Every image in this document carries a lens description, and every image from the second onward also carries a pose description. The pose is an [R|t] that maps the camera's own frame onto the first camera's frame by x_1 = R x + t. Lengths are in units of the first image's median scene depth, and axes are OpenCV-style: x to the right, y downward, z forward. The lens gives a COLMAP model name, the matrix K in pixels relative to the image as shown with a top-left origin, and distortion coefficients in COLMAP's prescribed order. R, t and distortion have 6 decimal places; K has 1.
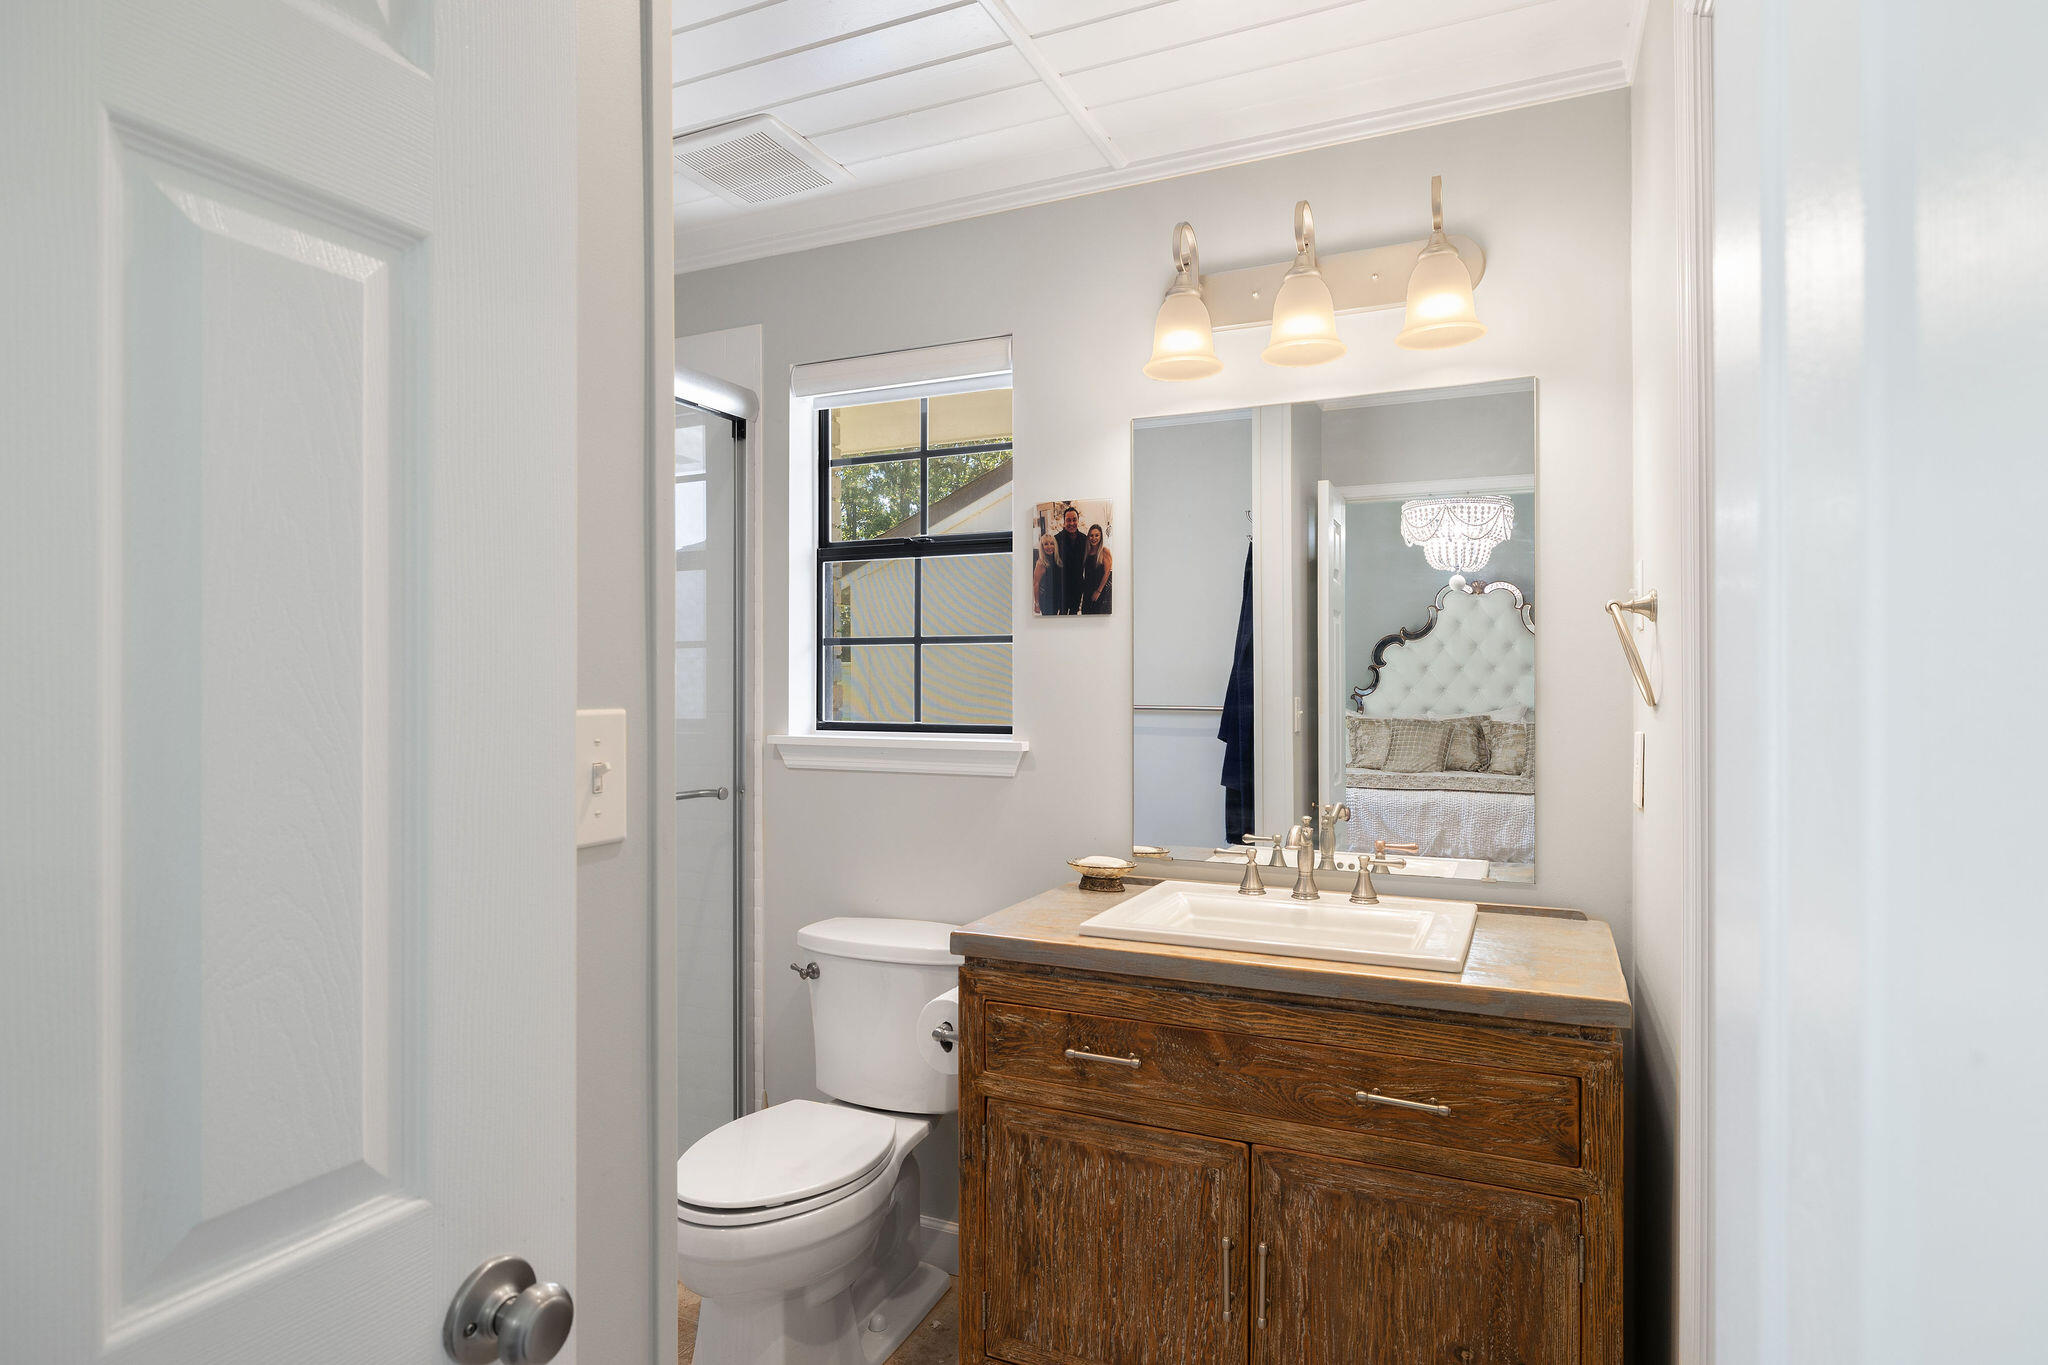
lens RADIAL K [[1118.1, 0, 1024.0], [0, 1118.1, 682.5], [0, 0, 1]] dist [0.000411, 0.000057]
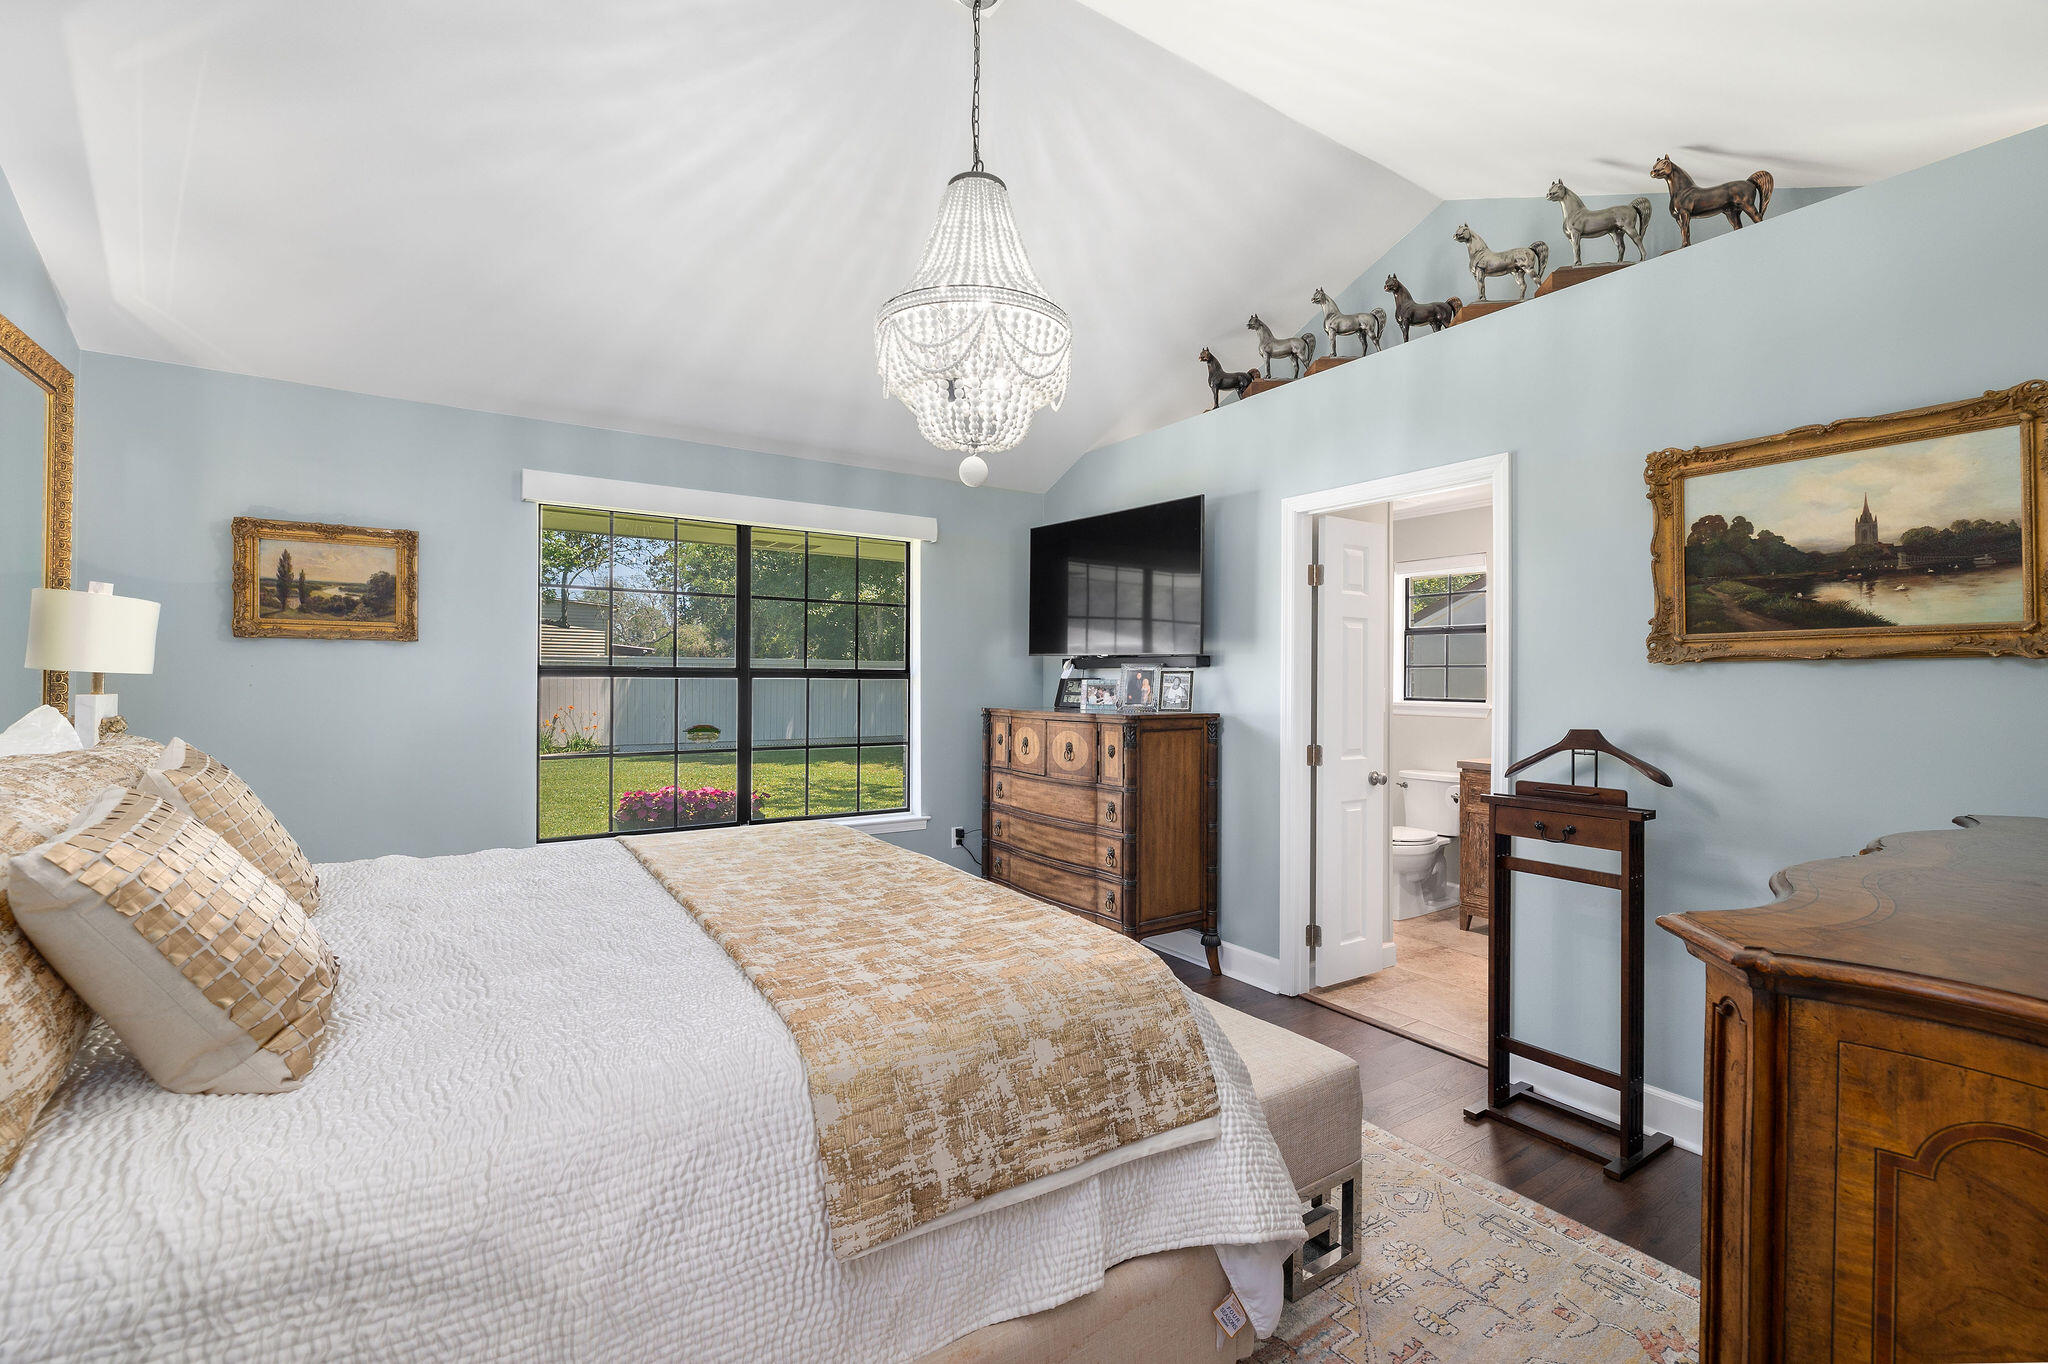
lens RADIAL K [[880.0, 0, 1024.0], [0, 880.0, 682.0], [0, 0, 1]] dist [-0.000750, -0.000032]
pose [[0.857055, 0.008626, -0.515154, 0.160008], [-0.006729, 0.999962, 0.005548, -0.013239], [0.515182, -0.001289, 0.857080, -1.729165]]
